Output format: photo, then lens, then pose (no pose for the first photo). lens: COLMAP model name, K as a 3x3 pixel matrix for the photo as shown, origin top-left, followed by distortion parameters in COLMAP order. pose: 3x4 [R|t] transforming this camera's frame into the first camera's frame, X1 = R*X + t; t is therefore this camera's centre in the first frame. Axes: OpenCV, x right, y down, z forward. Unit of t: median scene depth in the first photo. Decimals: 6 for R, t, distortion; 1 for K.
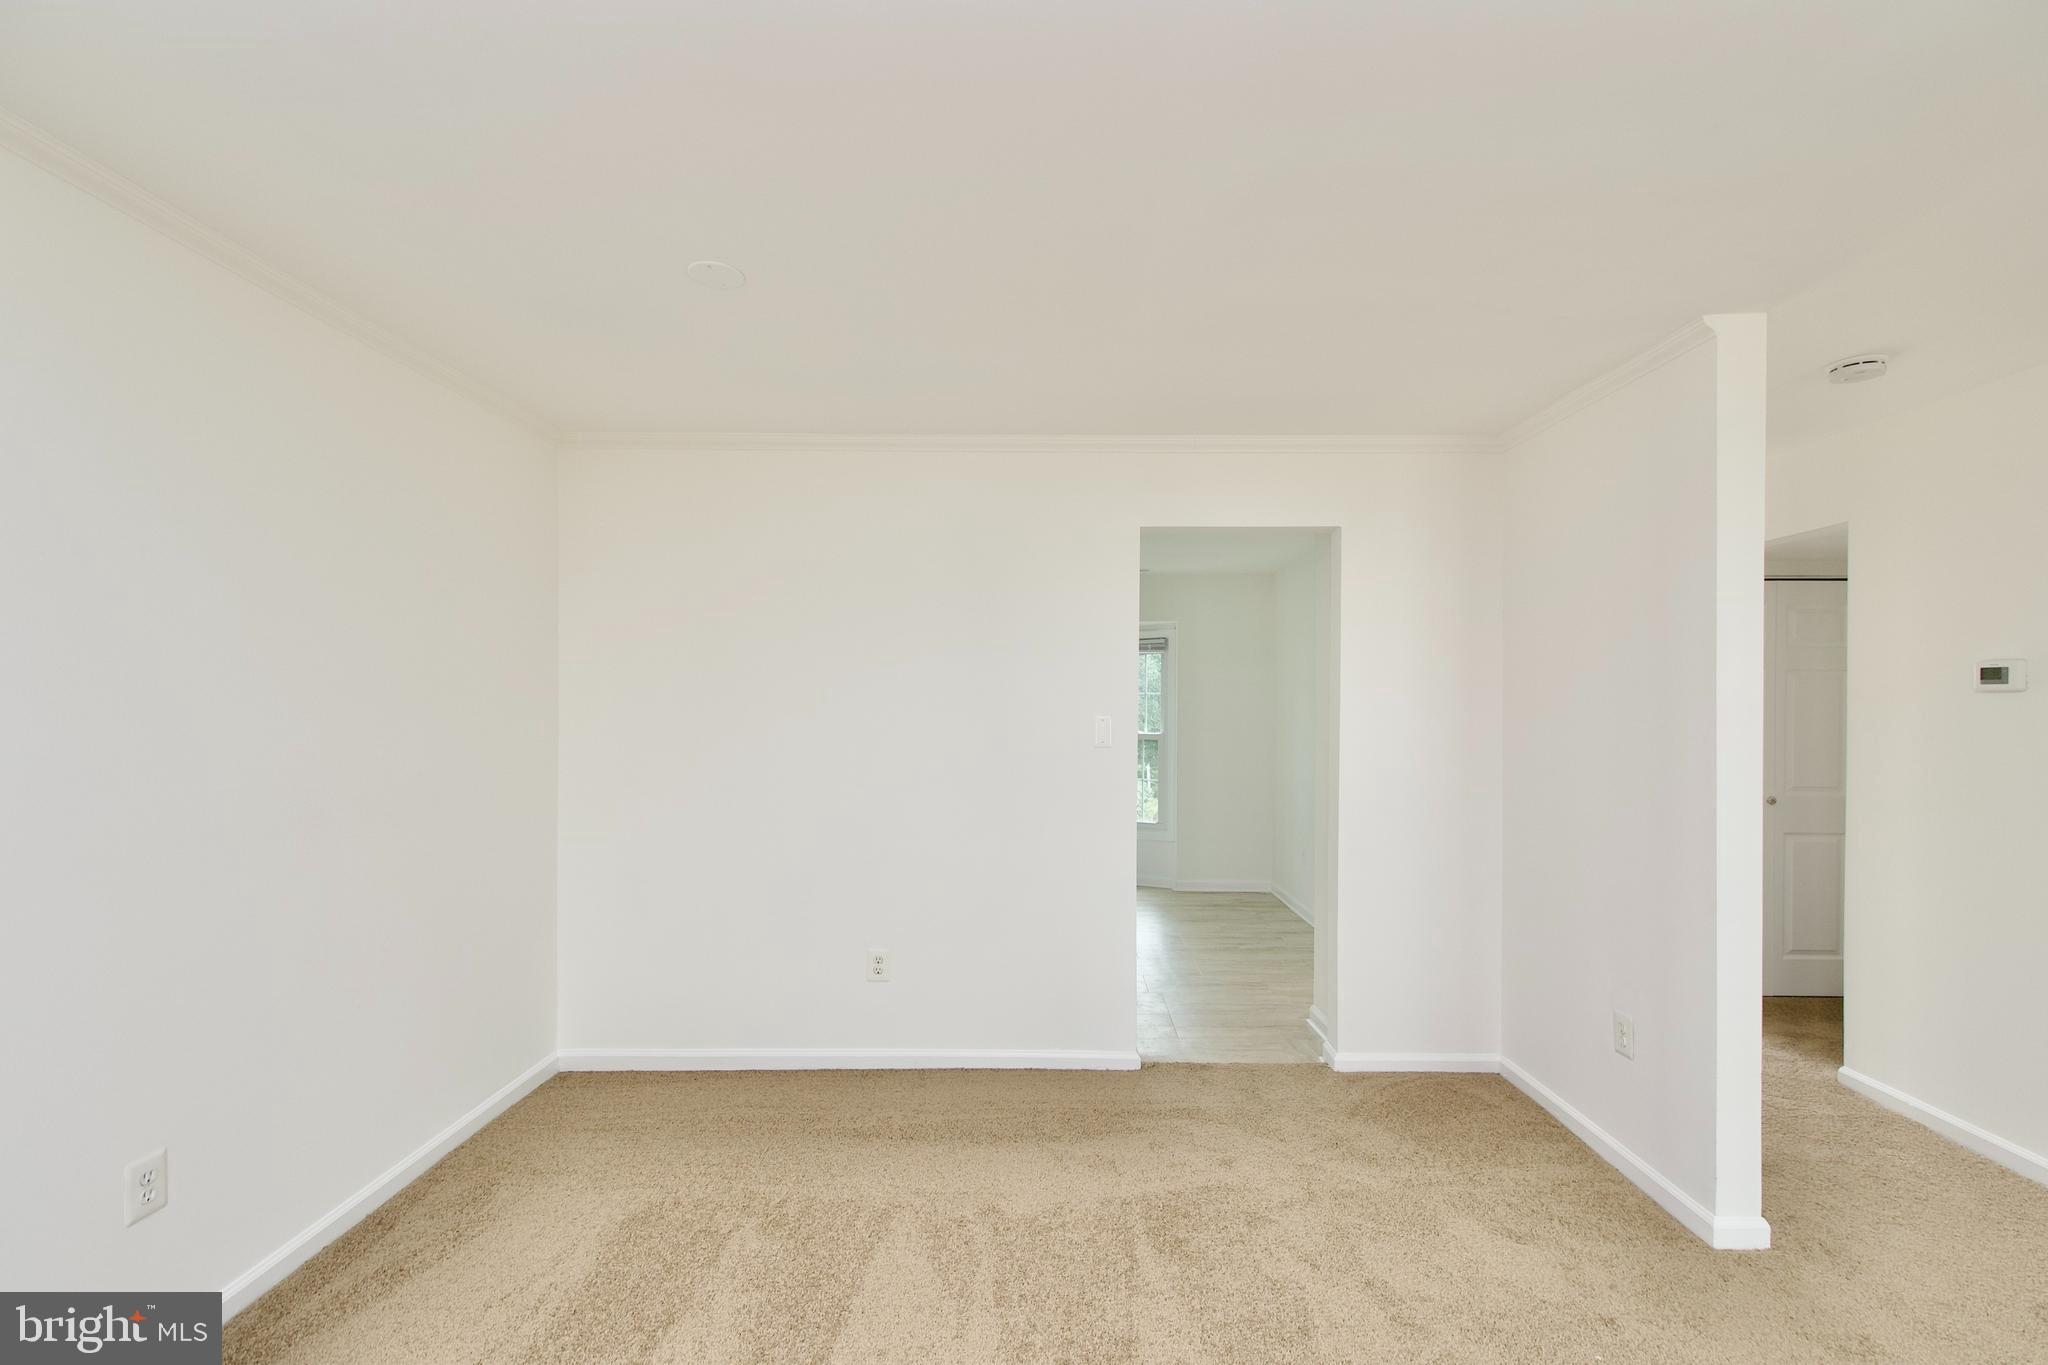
lens RADIAL K [[896.8, 0, 1041.6], [0, 896.8, 711.1], [0, 0, 1]] dist [0.008955, -0.005522]
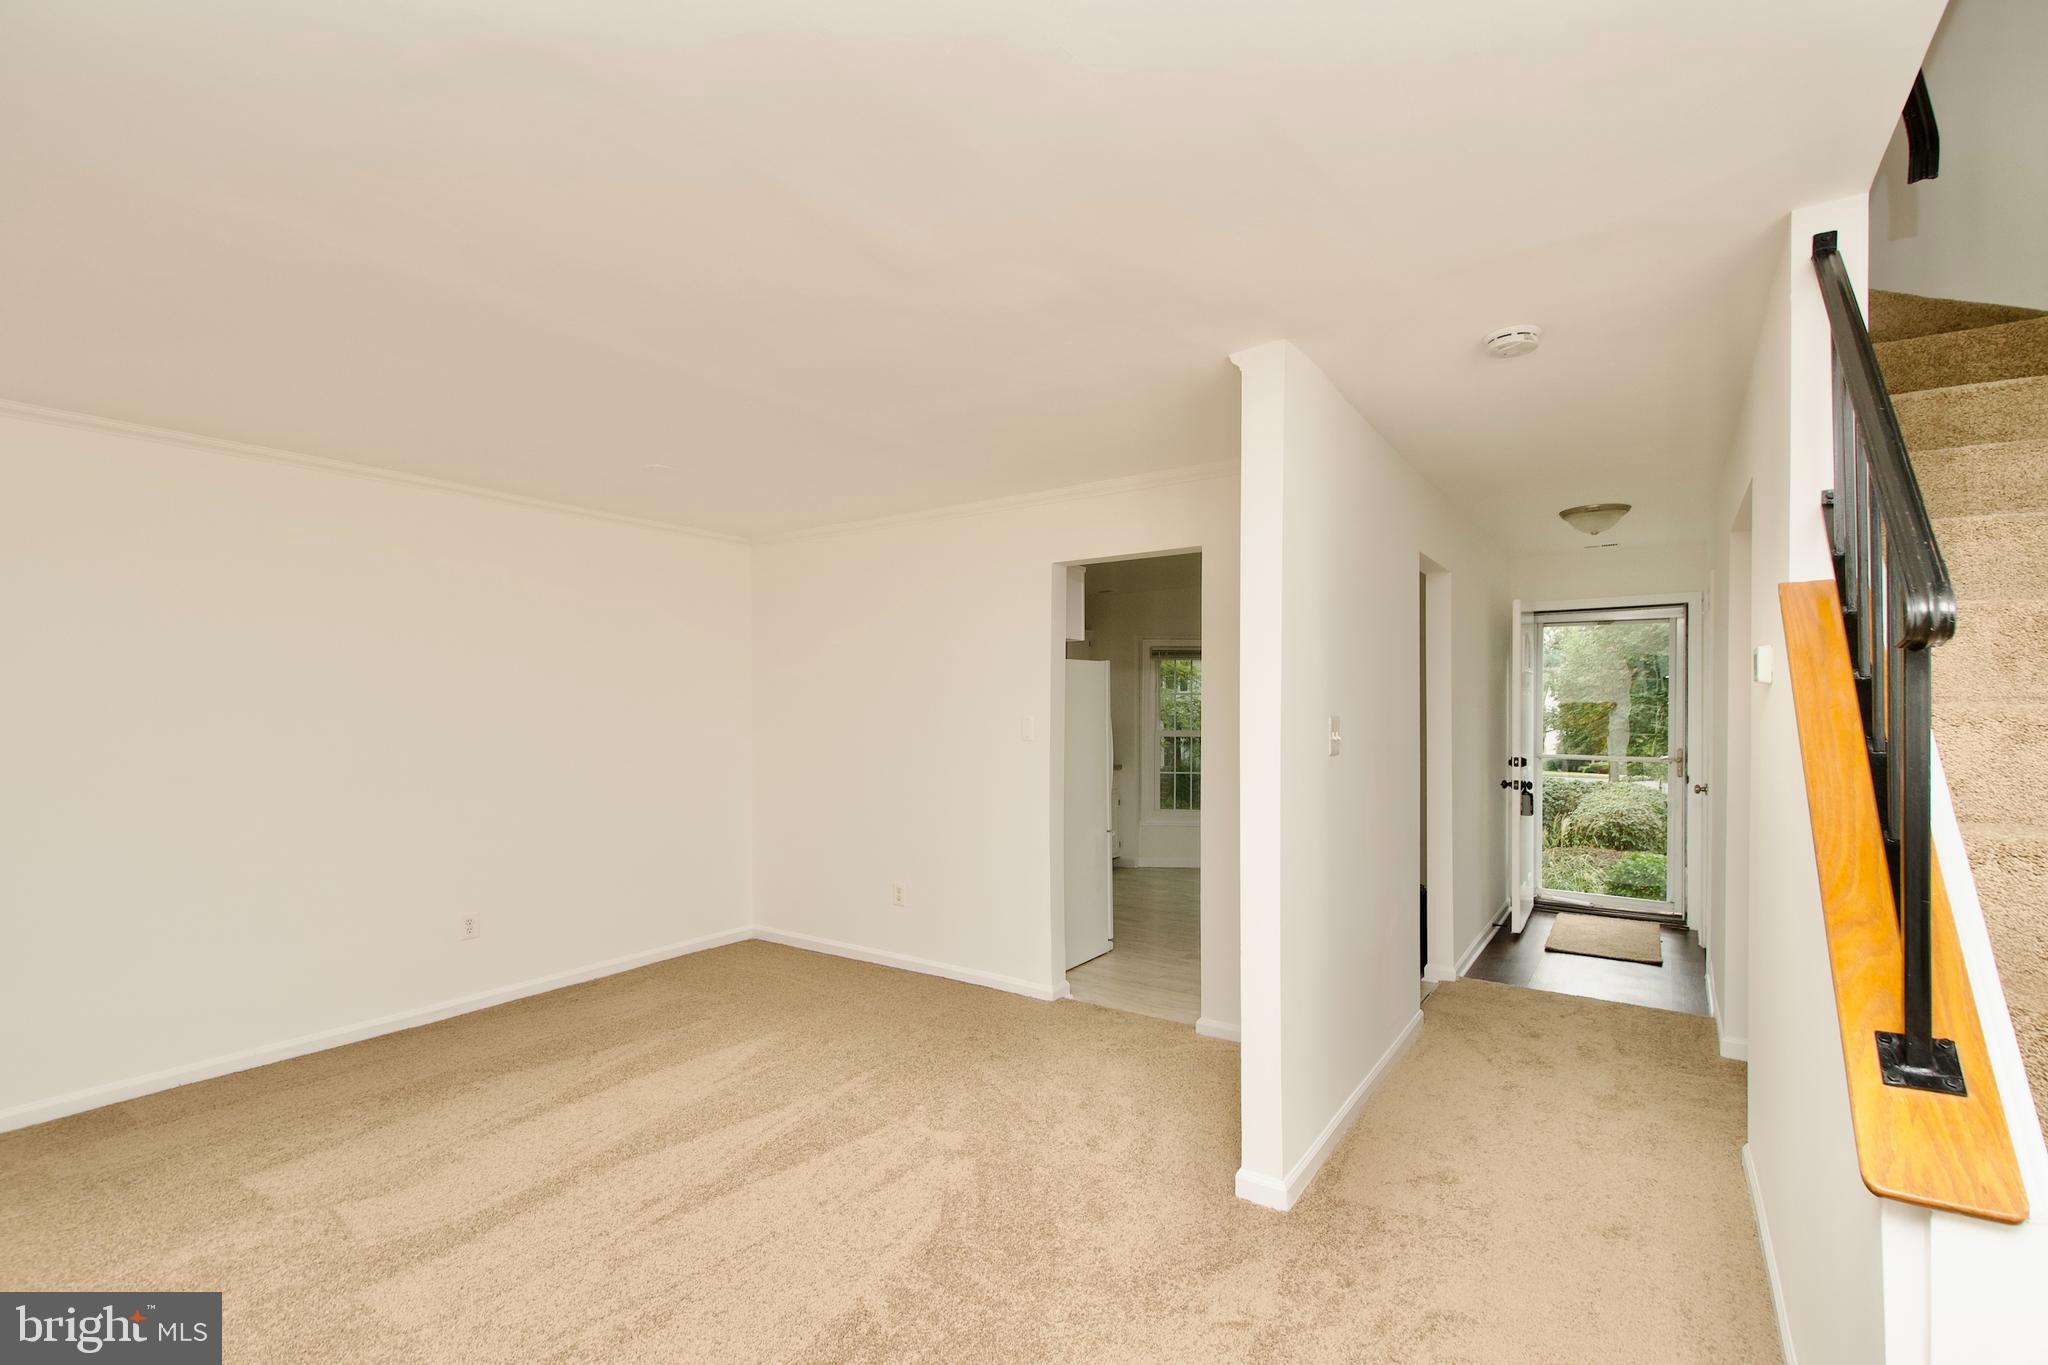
lens RADIAL K [[896.8, 0, 1041.6], [0, 896.8, 711.1], [0, 0, 1]] dist [0.008955, -0.005522]
pose [[0.838048, 0.001692, -0.545593, 0.776109], [0.002937, 0.999967, 0.007613, -0.011542], [0.545588, -0.007983, 0.838015, -0.045322]]
